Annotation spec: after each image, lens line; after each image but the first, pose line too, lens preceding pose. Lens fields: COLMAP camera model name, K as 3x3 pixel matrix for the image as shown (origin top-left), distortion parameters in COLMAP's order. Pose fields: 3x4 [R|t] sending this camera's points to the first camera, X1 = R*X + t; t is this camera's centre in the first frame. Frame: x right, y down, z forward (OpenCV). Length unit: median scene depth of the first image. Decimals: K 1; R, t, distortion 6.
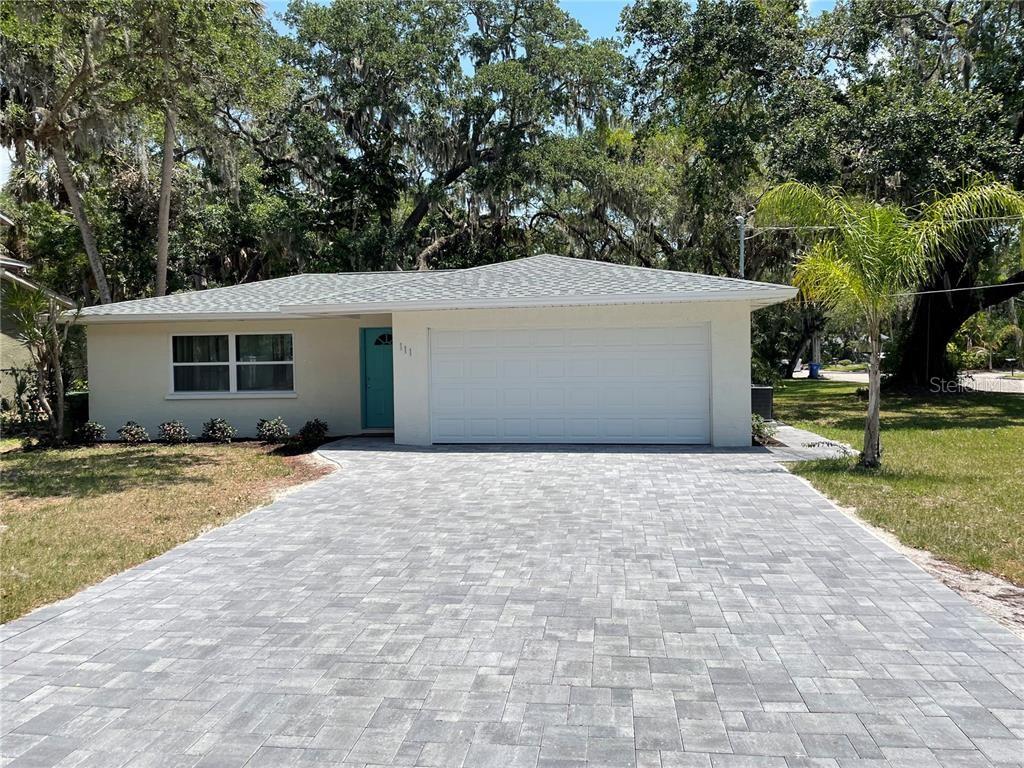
lens RADIAL K [[768.6, 0, 514.7], [0, 768.6, 384.4], [0, 0, 1]] dist [0.019762, -0.034424]
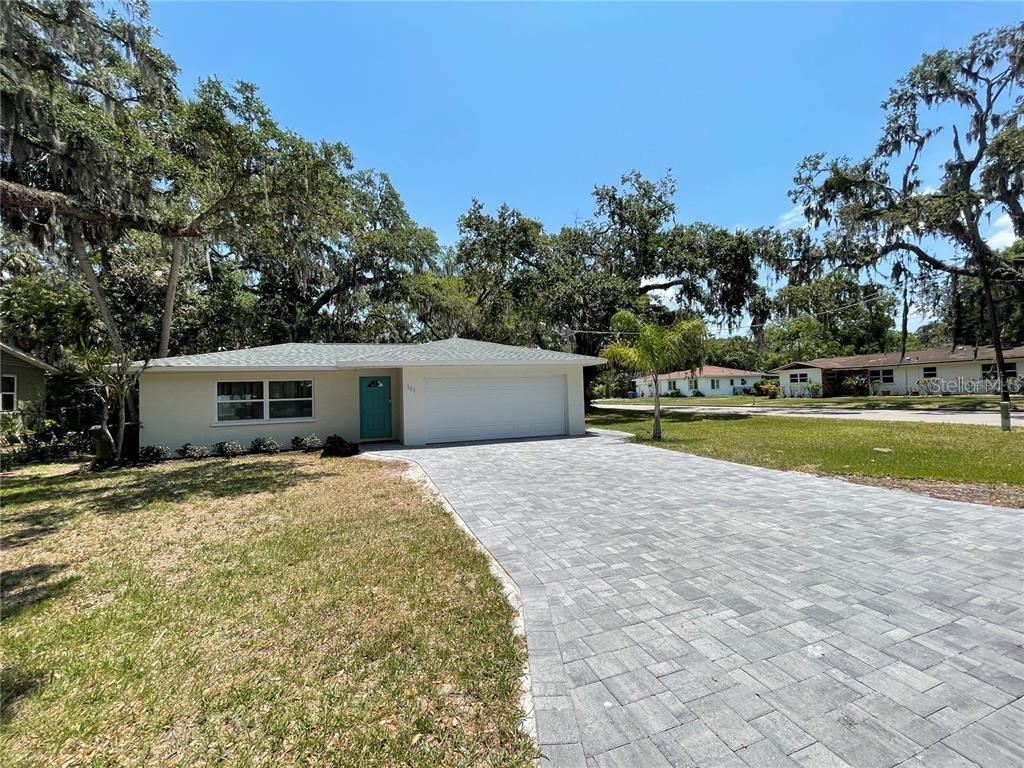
lens RADIAL K [[413.9, 0, 511.4], [0, 413.9, 381.7], [0, 0, 1]] dist [-0.007051, -0.000051]
pose [[0.895966, -0.000056, 0.444123, -0.927487], [0.031635, 0.997468, -0.063695, 0.010641], [-0.442995, 0.071119, 0.893699, 0.211520]]
